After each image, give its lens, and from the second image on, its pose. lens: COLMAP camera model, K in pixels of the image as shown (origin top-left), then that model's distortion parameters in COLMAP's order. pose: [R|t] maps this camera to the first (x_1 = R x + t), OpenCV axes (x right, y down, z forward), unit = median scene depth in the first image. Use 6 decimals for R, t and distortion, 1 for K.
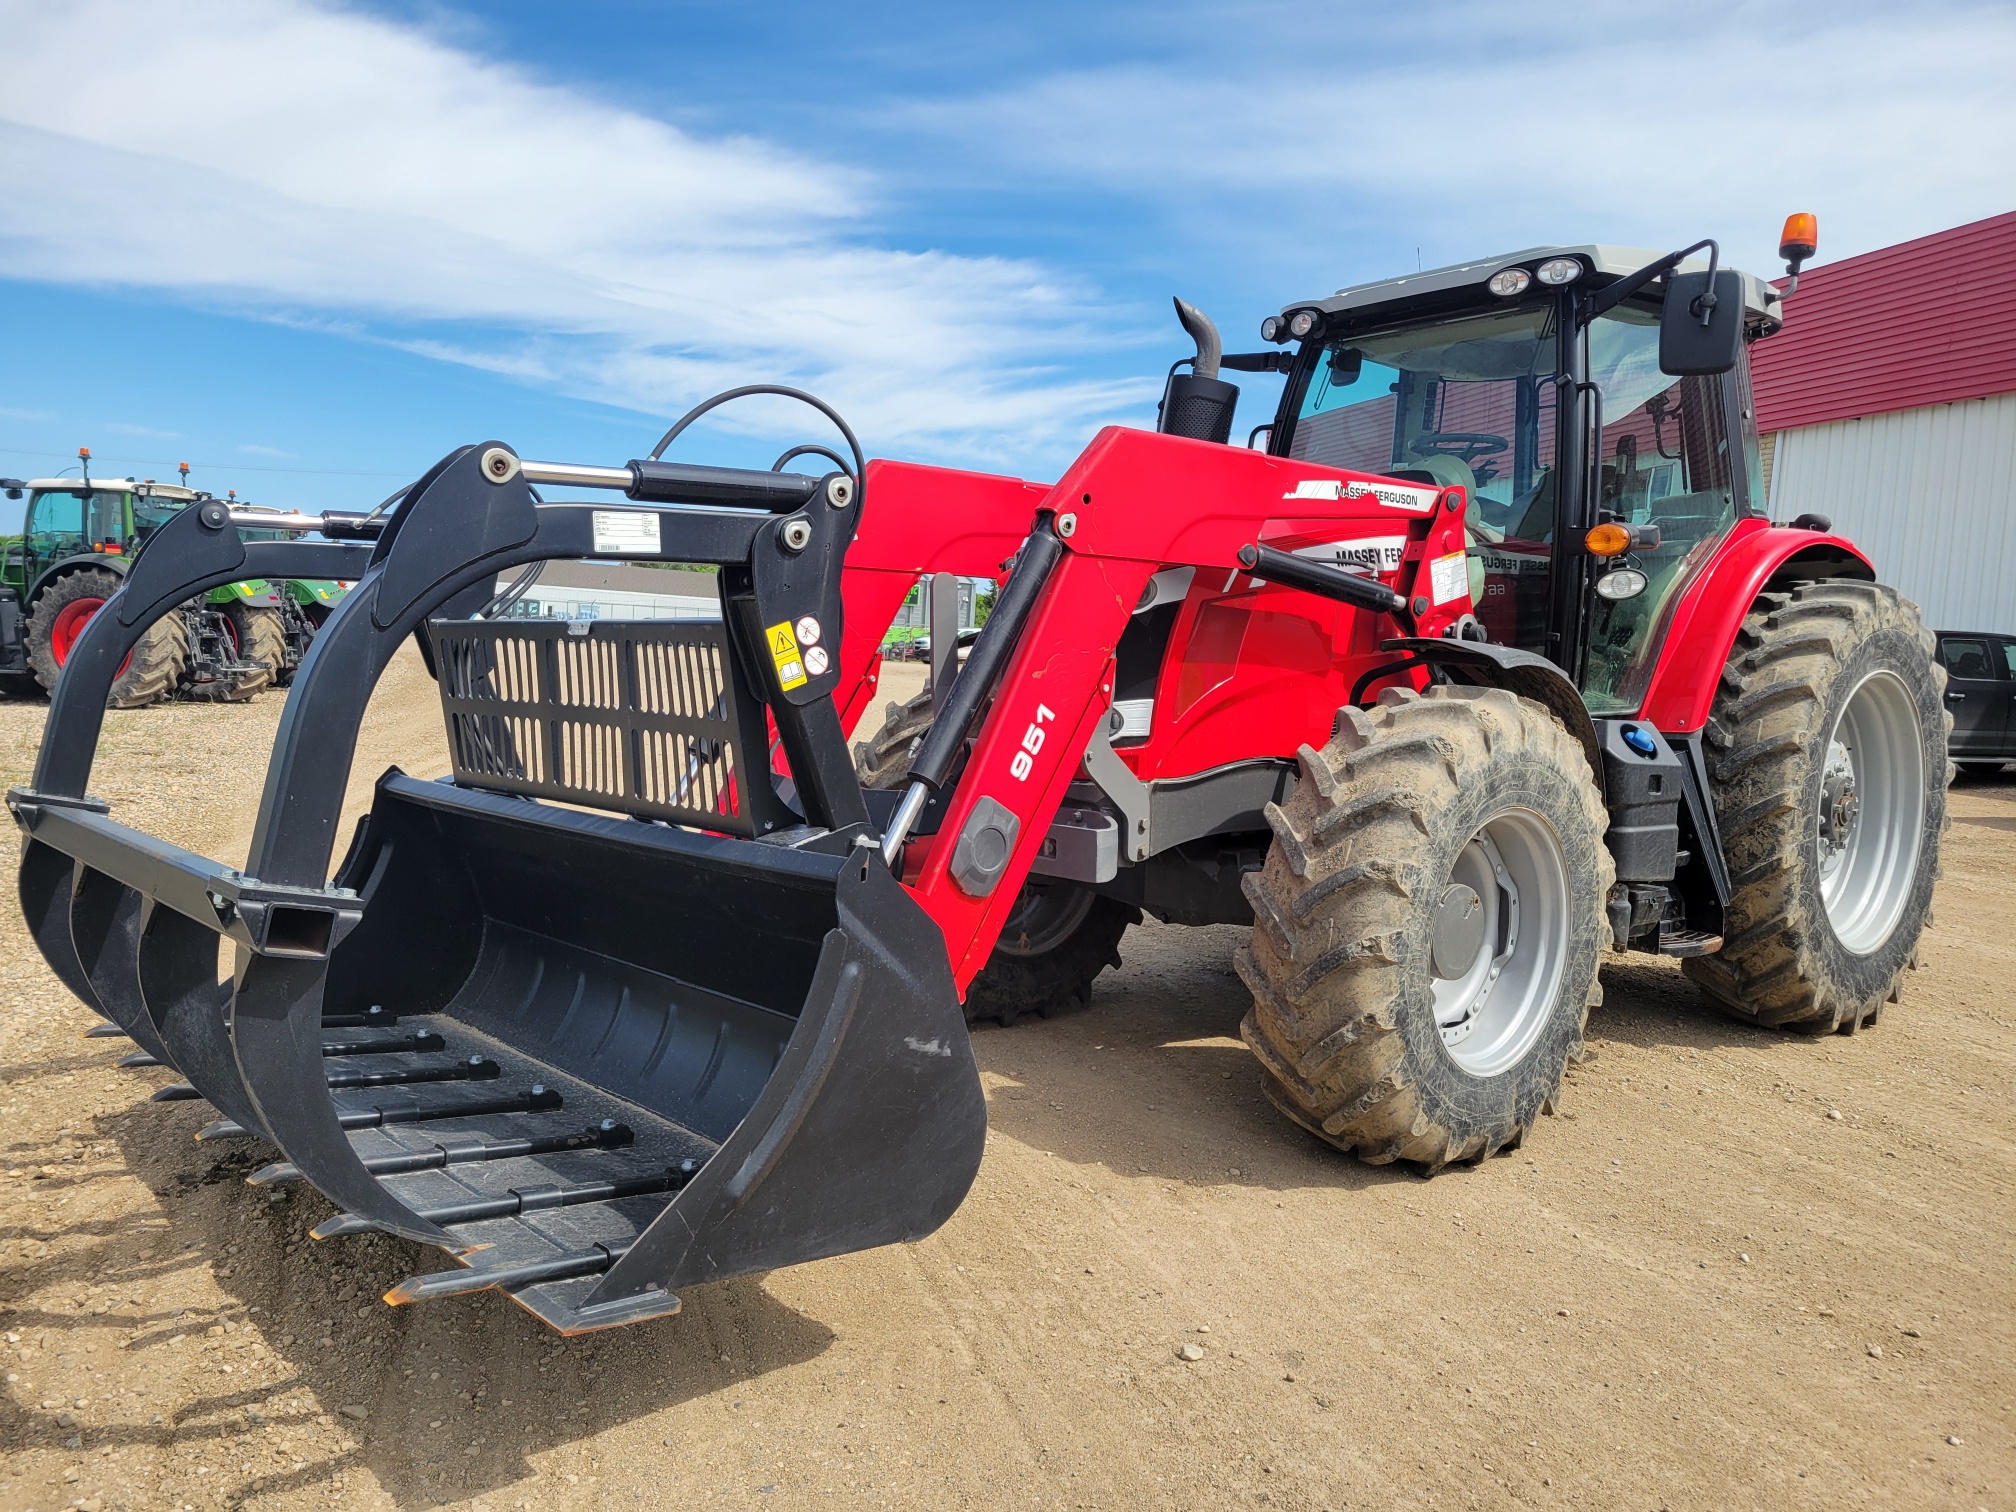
lens RADIAL K [[1499.5, 0, 1032.3], [0, 1499.5, 747.9], [0, 0, 1]] dist [0.046013, -0.004888]
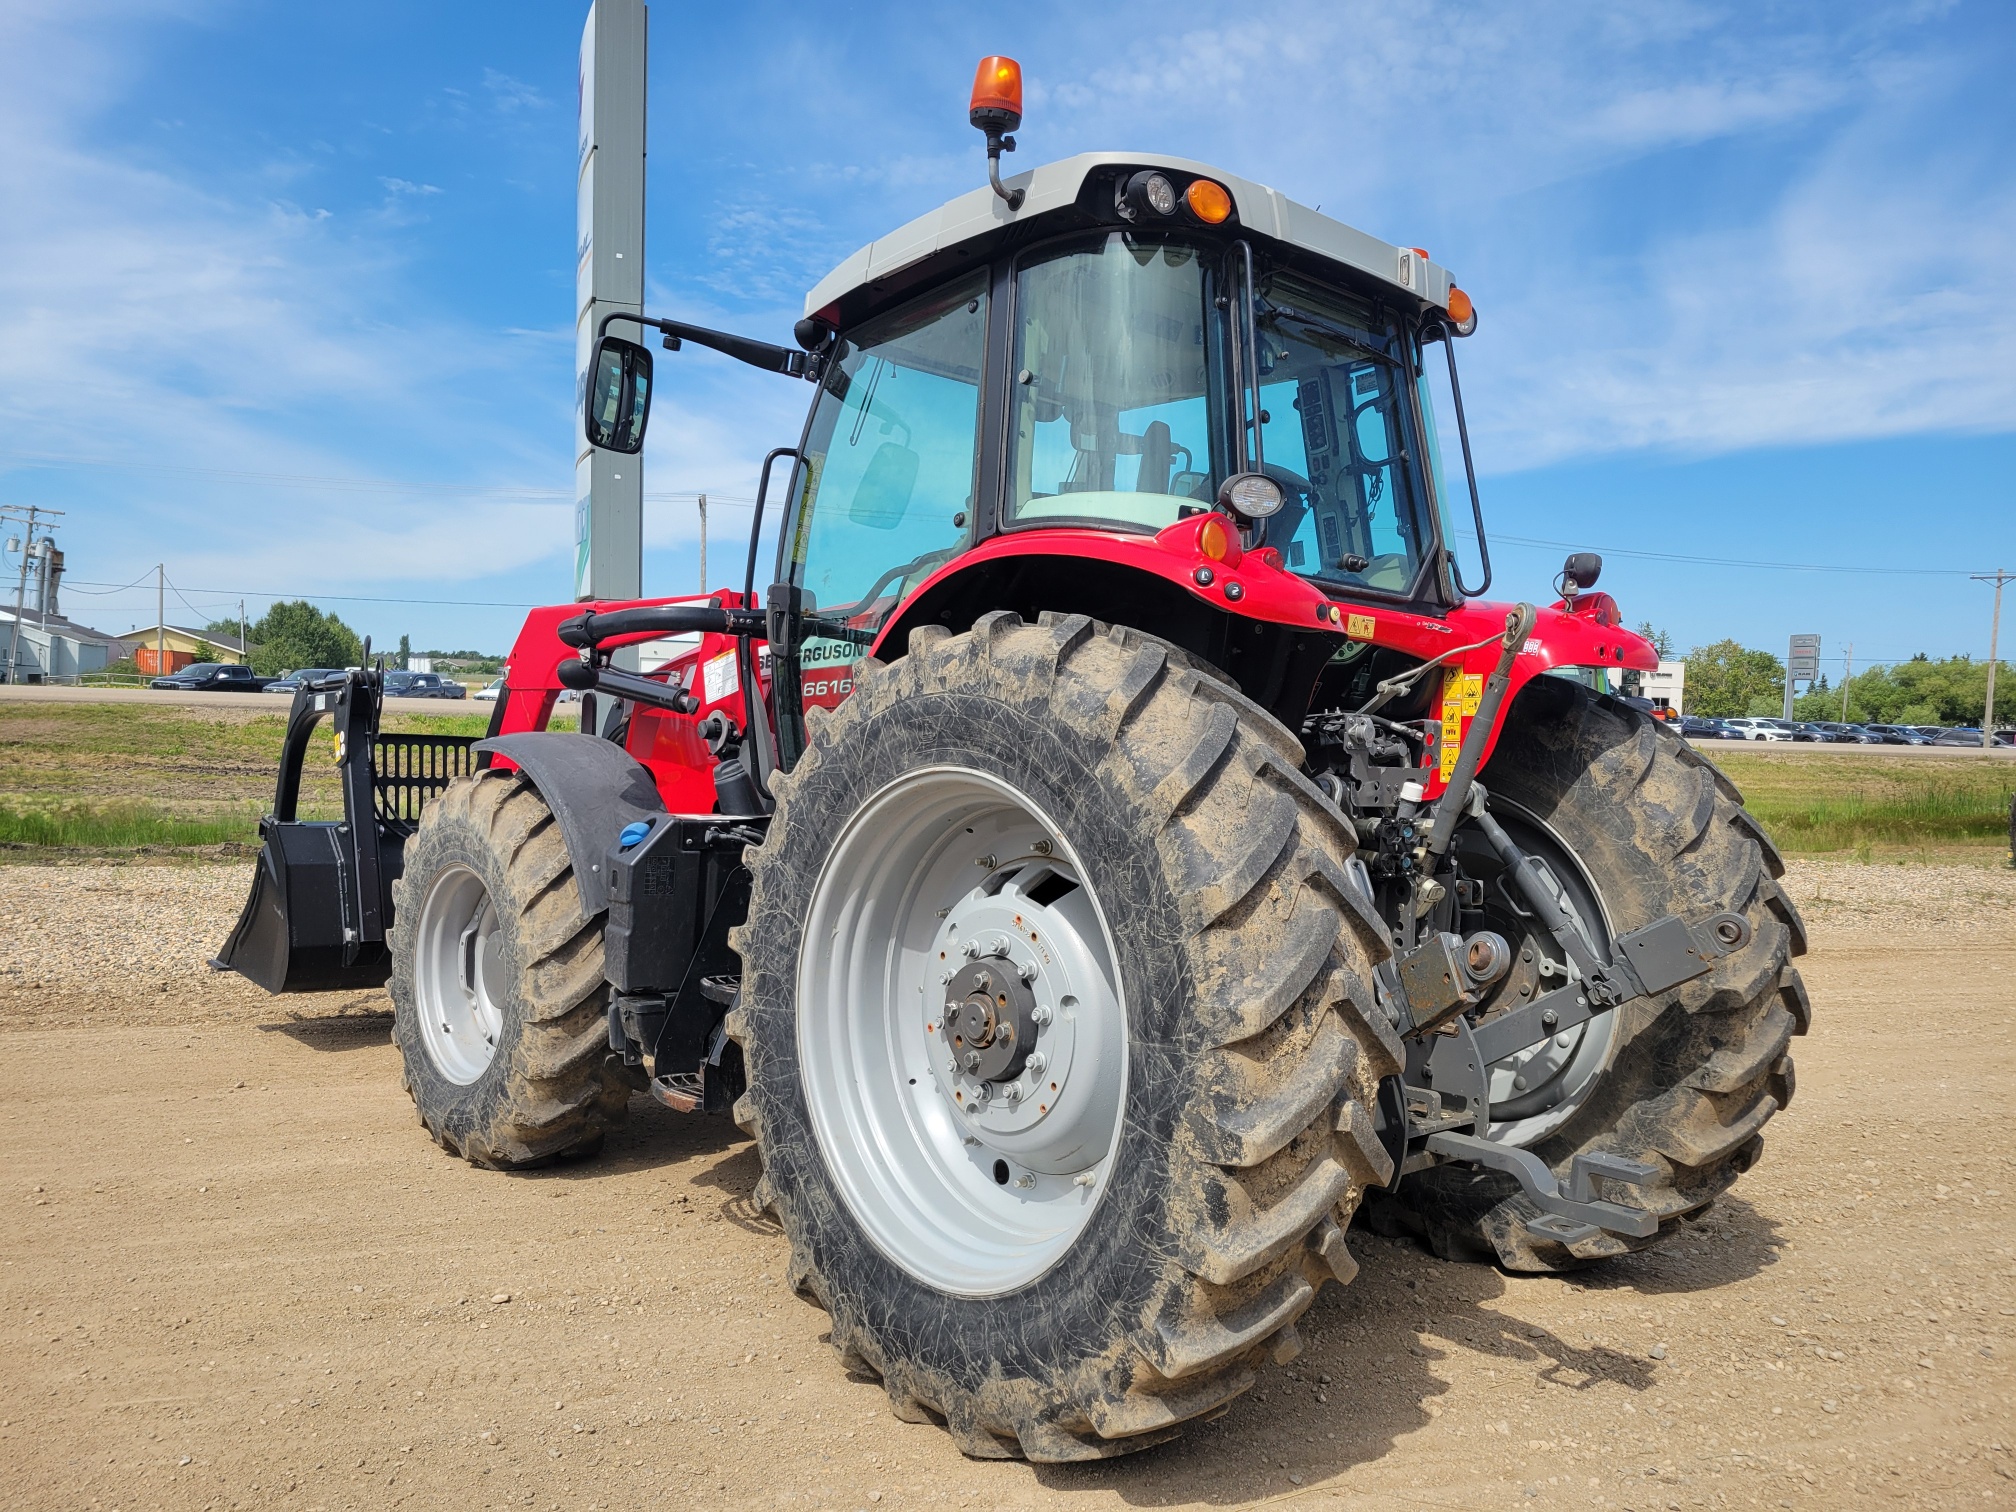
lens RADIAL K [[1509.4, 0, 1005.7], [0, 1509.4, 734.3], [0, 0, 1]] dist [0.041599, -0.005526]
pose [[0.002421, -0.041417, -0.999139, 1.627747], [-0.097721, 0.994350, -0.041455, -0.061700], [0.995211, 0.097737, -0.001640, 1.487675]]
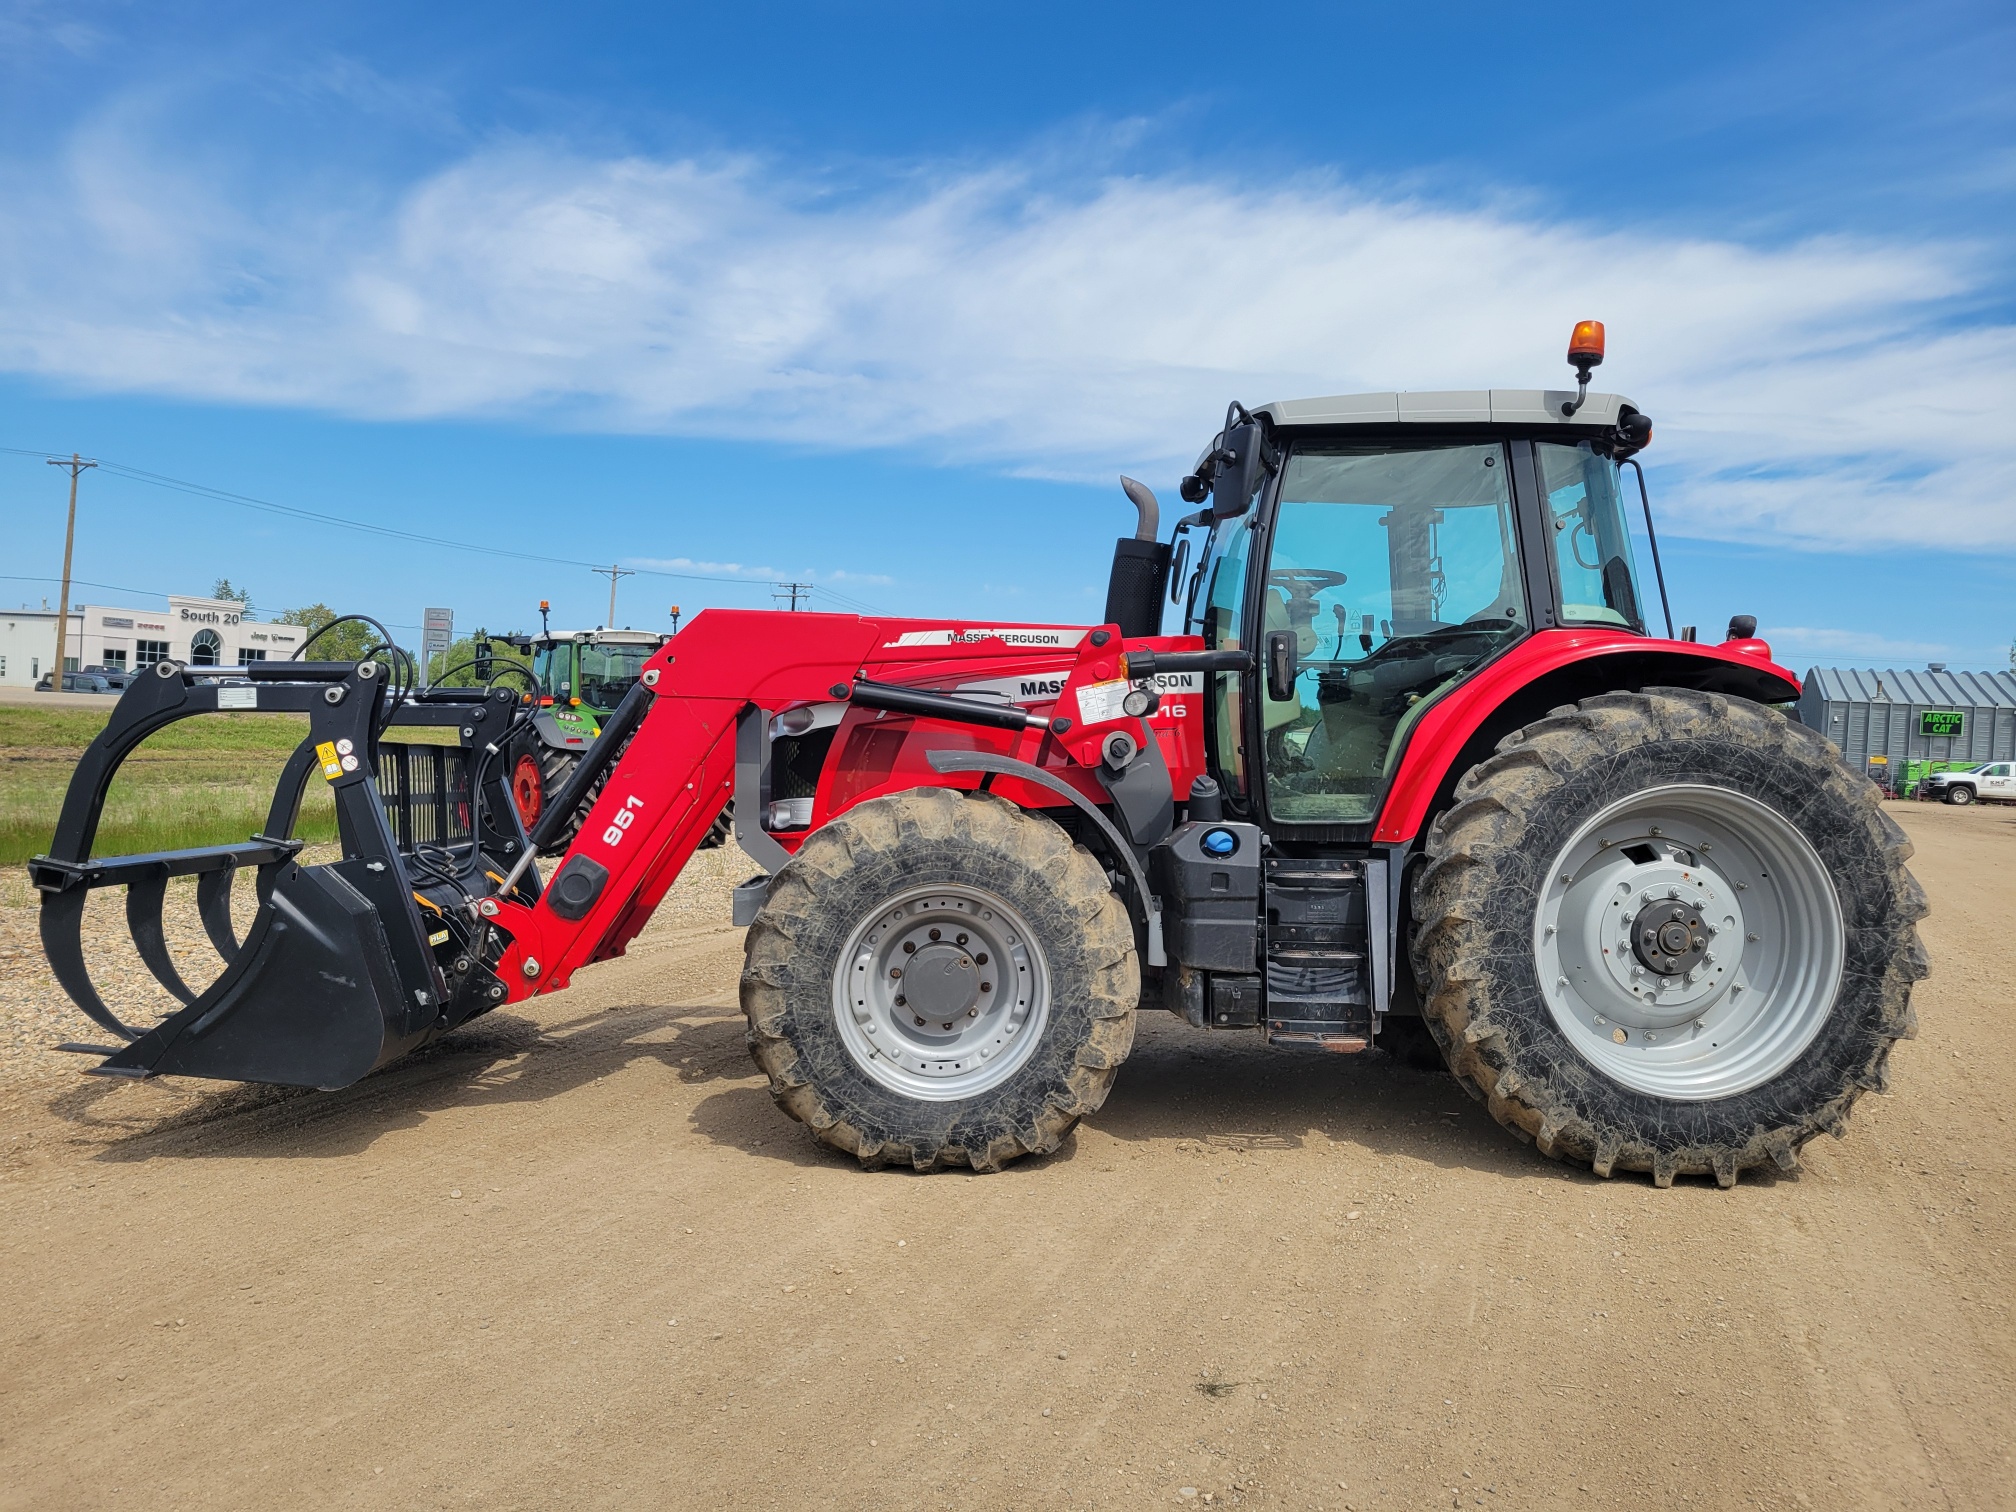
lens RADIAL K [[1499.5, 0, 1032.3], [0, 1499.5, 747.9], [0, 0, 1]] dist [0.046013, -0.004888]
pose [[0.786216, -0.013229, -0.617810, 1.181632], [-0.043382, 0.996123, -0.076537, 0.019919], [0.616427, 0.086977, 0.782594, 0.058463]]
